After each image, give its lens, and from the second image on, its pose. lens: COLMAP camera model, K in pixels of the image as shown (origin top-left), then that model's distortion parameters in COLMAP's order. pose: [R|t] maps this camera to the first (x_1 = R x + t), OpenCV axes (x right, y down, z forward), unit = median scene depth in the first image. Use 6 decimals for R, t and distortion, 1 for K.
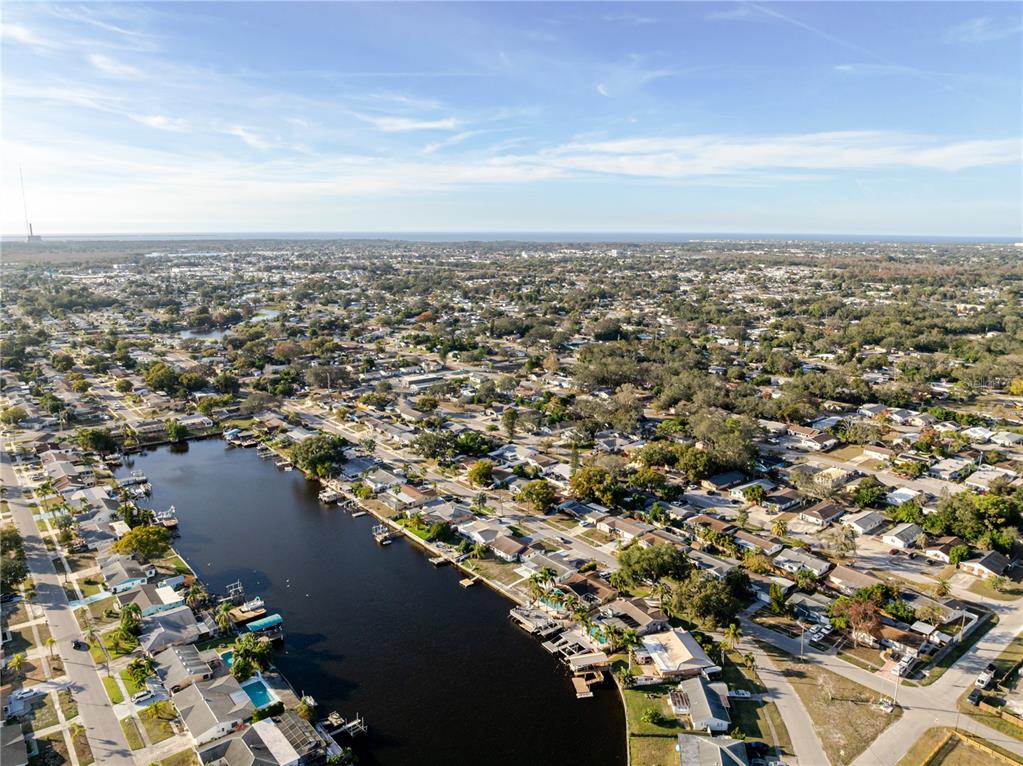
lens RADIAL K [[740.3, 0, 513.0], [0, 740.3, 383.6], [0, 0, 1]] dist [-0.049407, 0.016168]
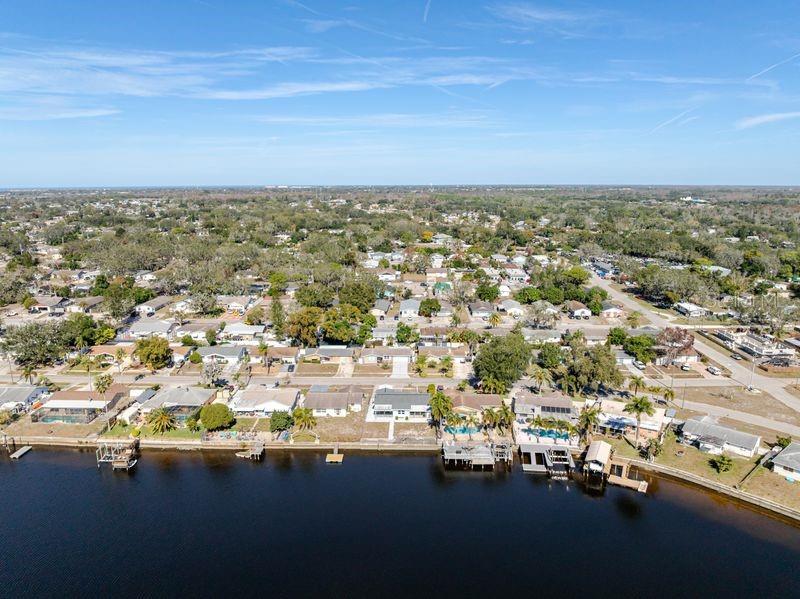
lens RADIAL K [[578.9, 0, 396.4], [0, 578.9, 297.8], [0, 0, 1]] dist [-0.049407, 0.016168]
pose [[0.650856, -0.150183, 0.744198, -0.377107], [0.167473, 0.984493, 0.052209, 0.096003], [-0.740499, 0.090652, 0.665915, 0.538278]]
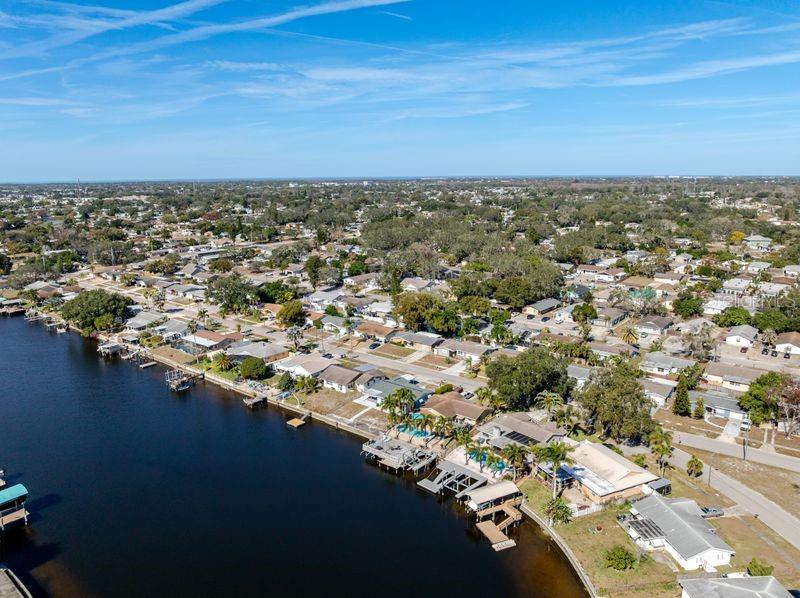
lens RADIAL K [[578.9, 0, 400.9], [0, 578.9, 300.4], [0, 0, 1]] dist [-0.049407, 0.016168]
pose [[0.977951, -0.054451, 0.201613, -0.063554], [0.055479, 0.998460, 0.000551, 0.137849], [-0.201333, 0.010647, 0.979465, 0.353077]]
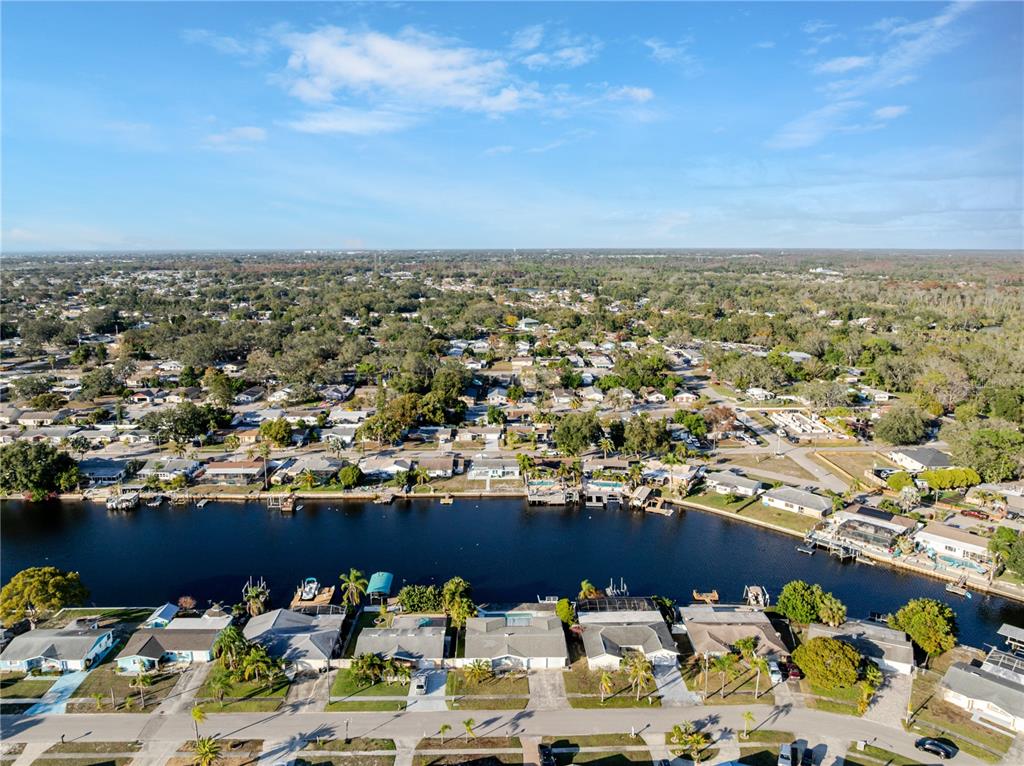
lens RADIAL K [[741.0, 0, 515.9], [0, 741.0, 382.9], [0, 0, 1]] dist [-0.049407, 0.016168]
pose [[0.604036, -0.147569, 0.783176, -0.666444], [0.173858, 0.983438, 0.051212, 0.083782], [-0.777762, 0.105228, 0.619688, 0.312881]]
